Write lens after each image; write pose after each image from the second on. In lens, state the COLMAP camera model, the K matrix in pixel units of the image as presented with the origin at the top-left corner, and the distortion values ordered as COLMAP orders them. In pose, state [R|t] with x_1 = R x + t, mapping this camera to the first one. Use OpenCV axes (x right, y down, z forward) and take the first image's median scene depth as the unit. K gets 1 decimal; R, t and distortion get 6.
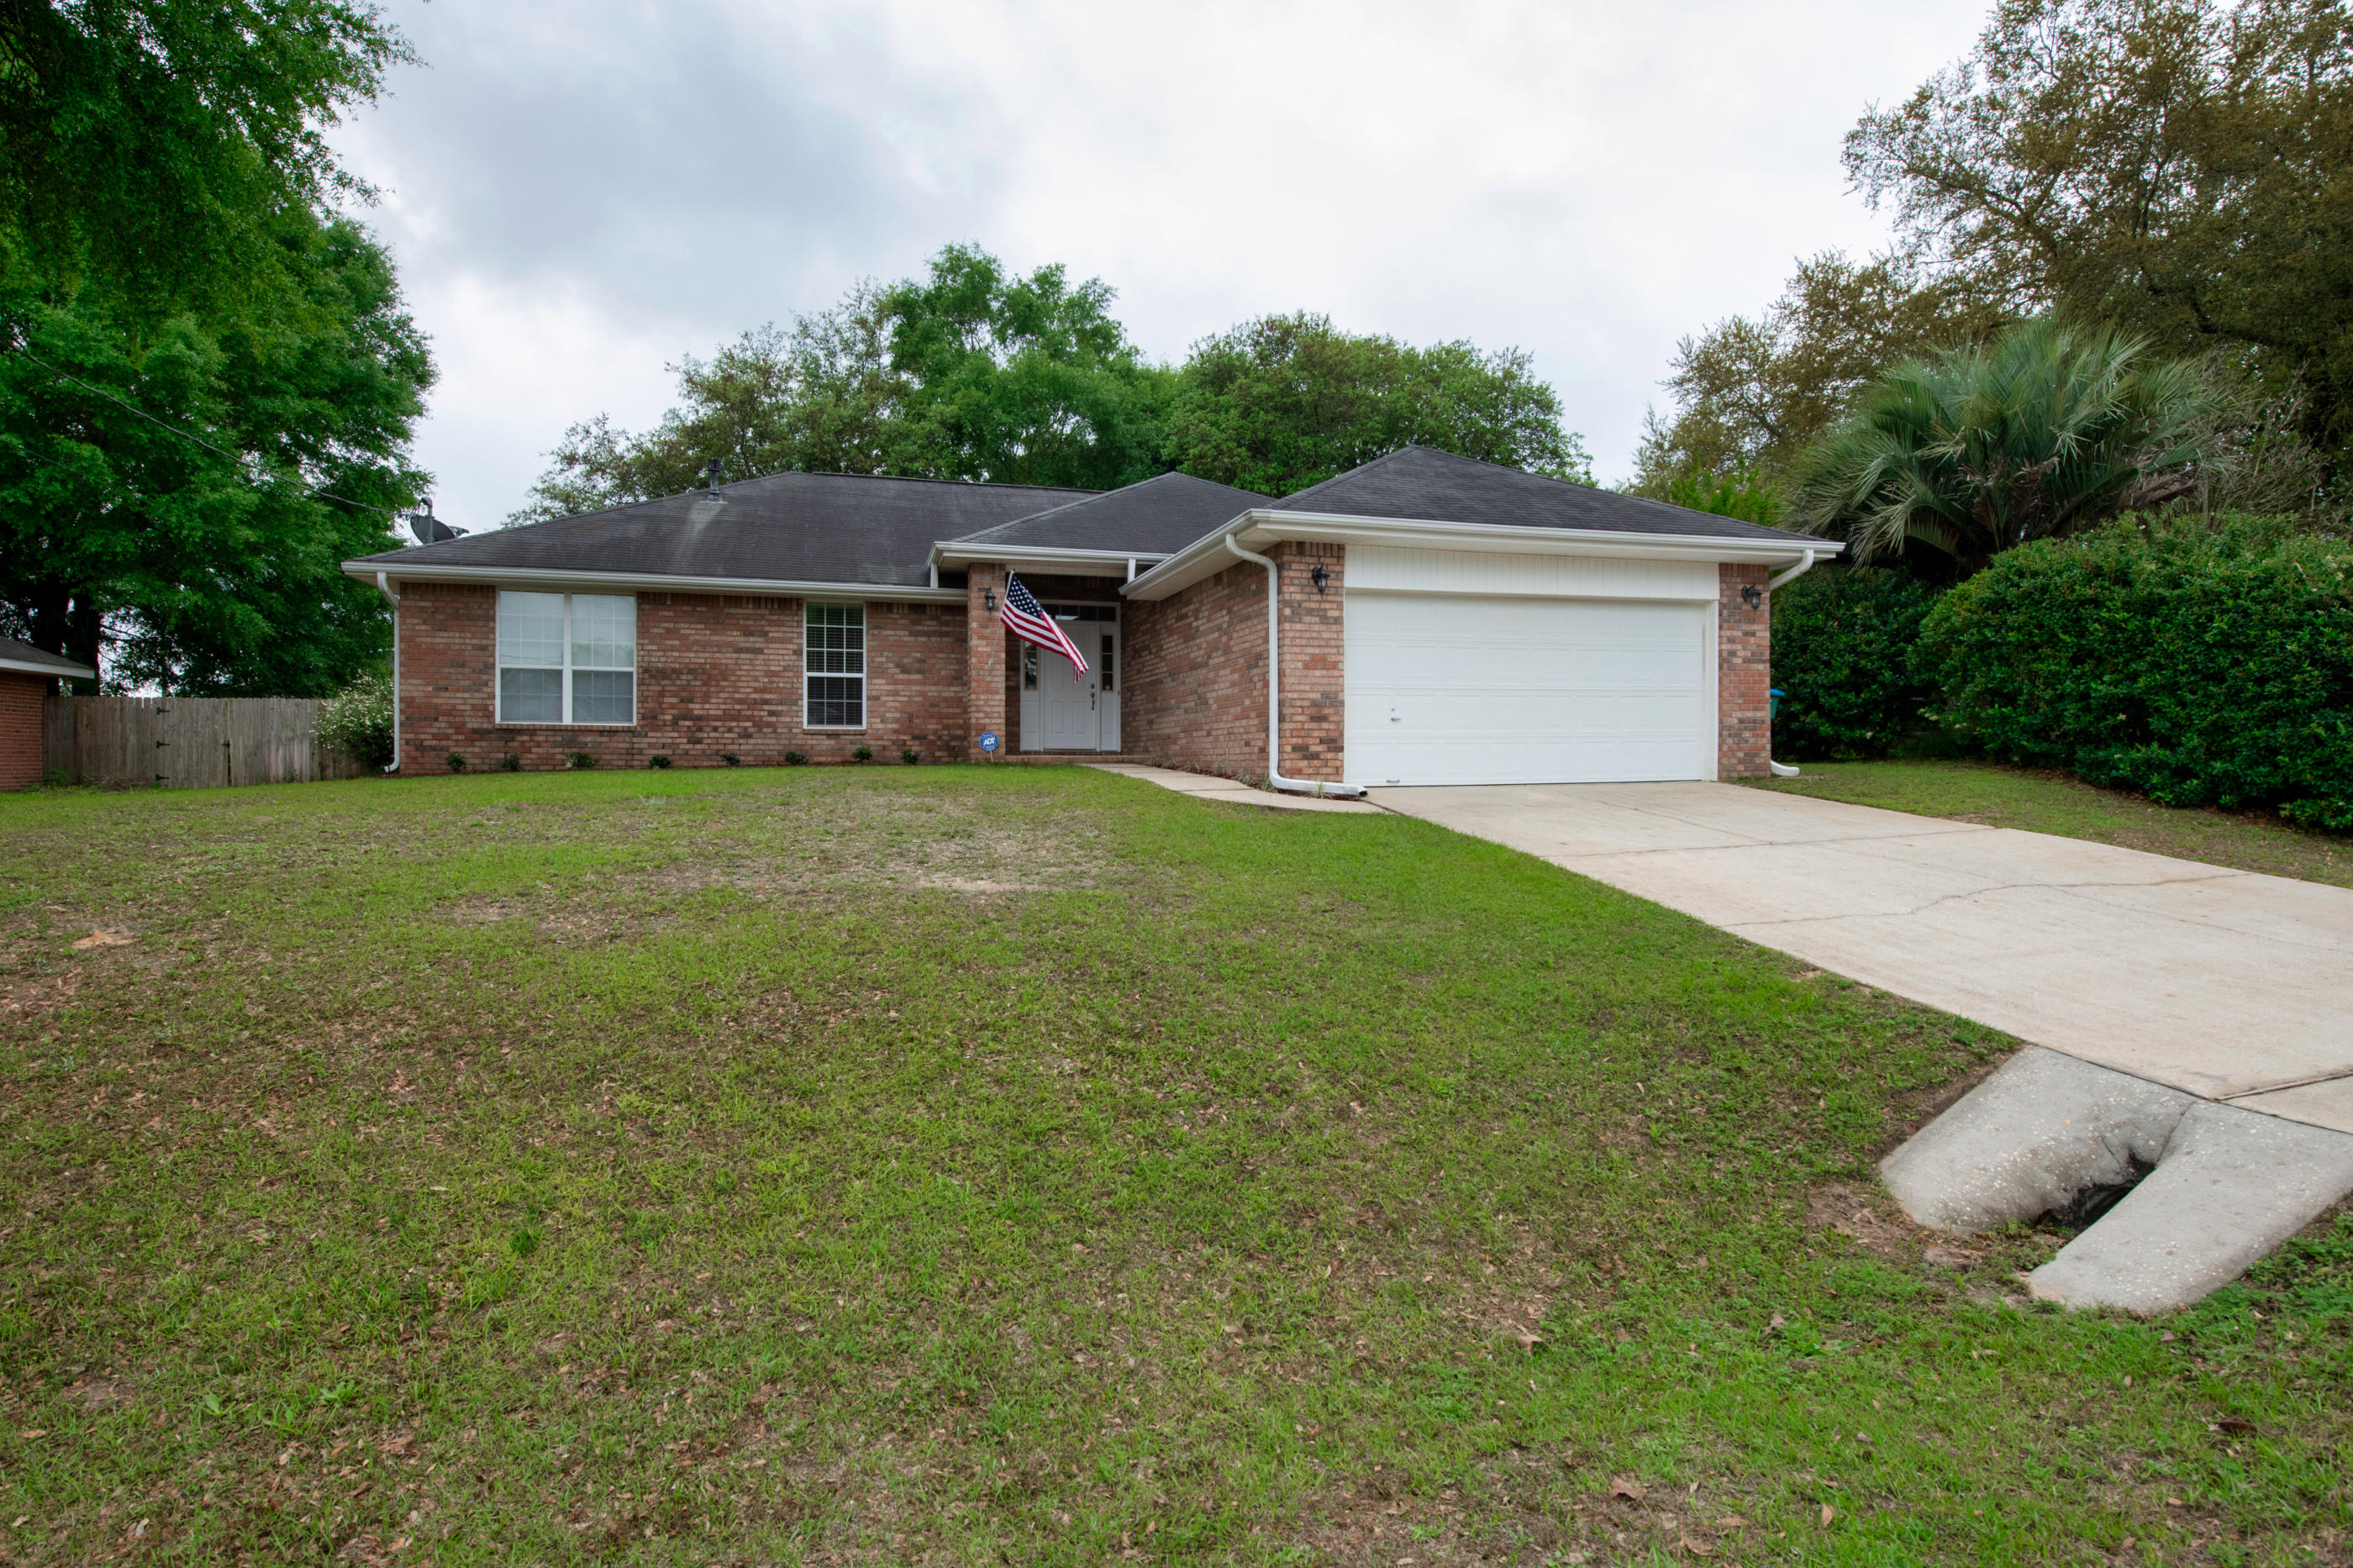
lens RADIAL K [[1110.0, 0, 1176.5], [0, 1110.0, 784.0], [0, 0, 1]] dist [0.009382, 0.000330]
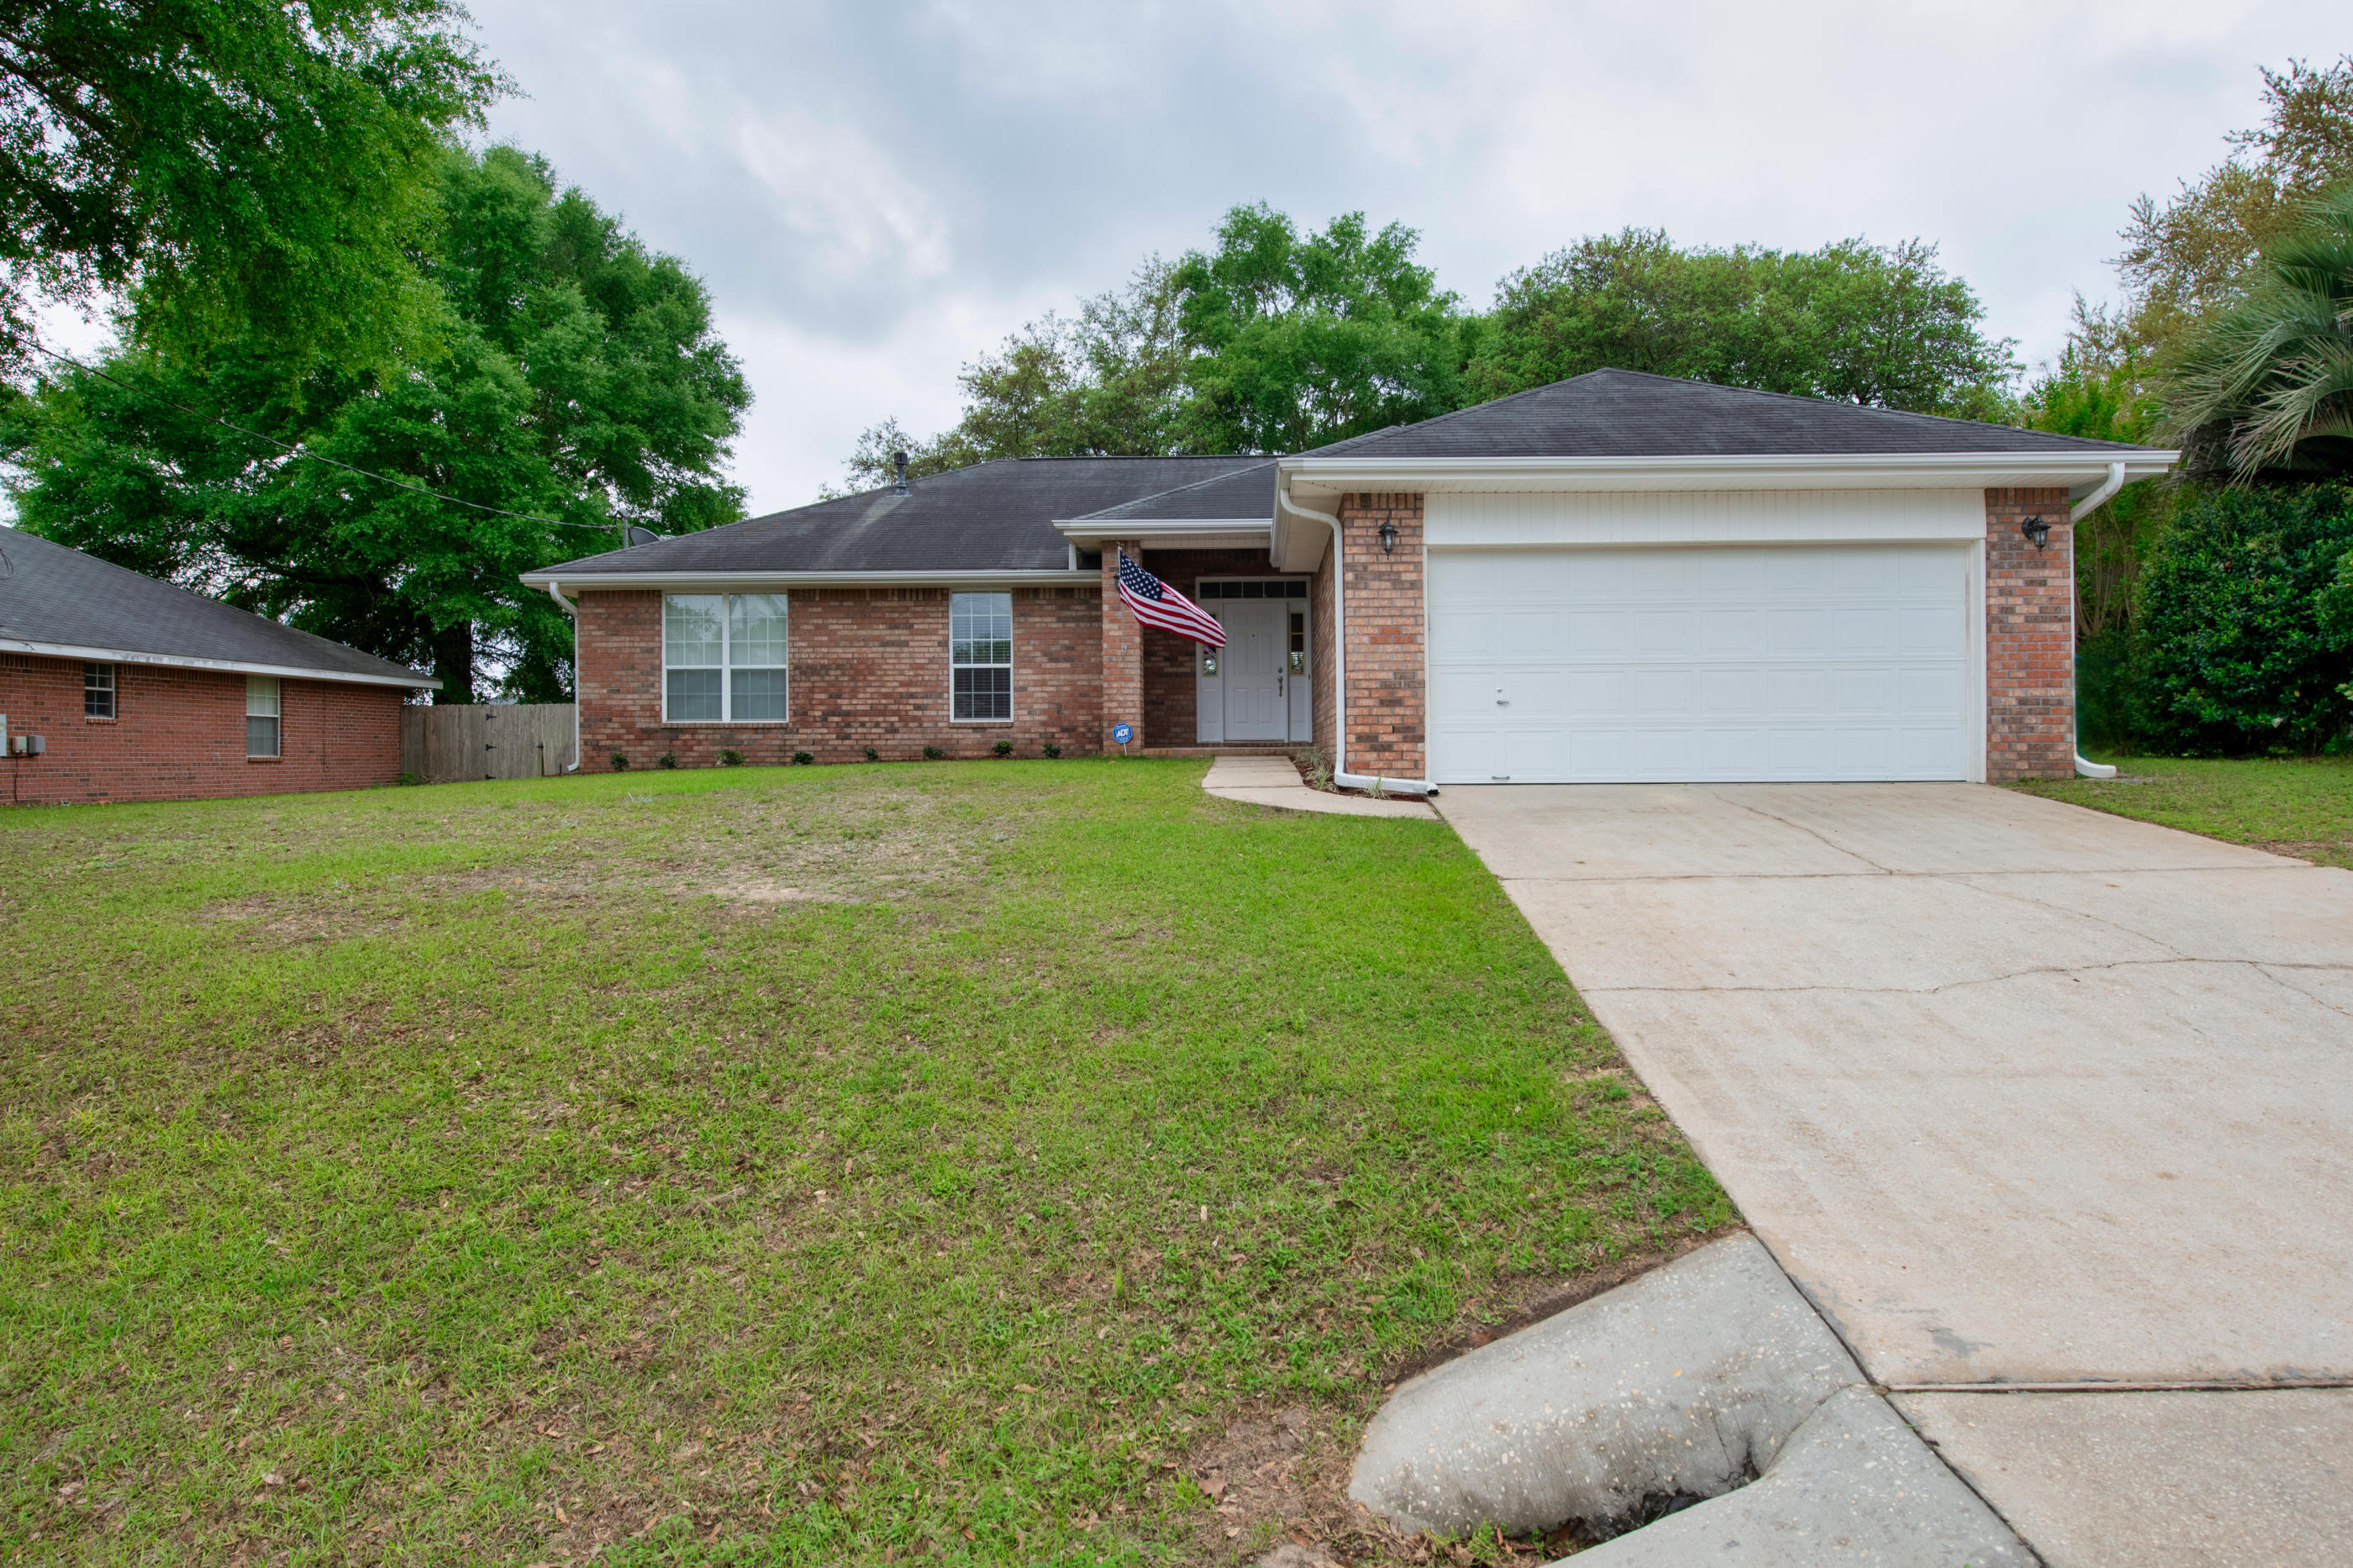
lens RADIAL K [[1183.5, 0, 1176.5], [0, 1183.5, 784.0], [0, 0, 1]] dist [-0.001608, 0.009094]
pose [[0.963899, -0.002894, -0.266254, 0.132365], [0.005184, 0.999955, 0.007896, -0.003303], [0.266219, -0.008991, 0.963871, 0.058491]]
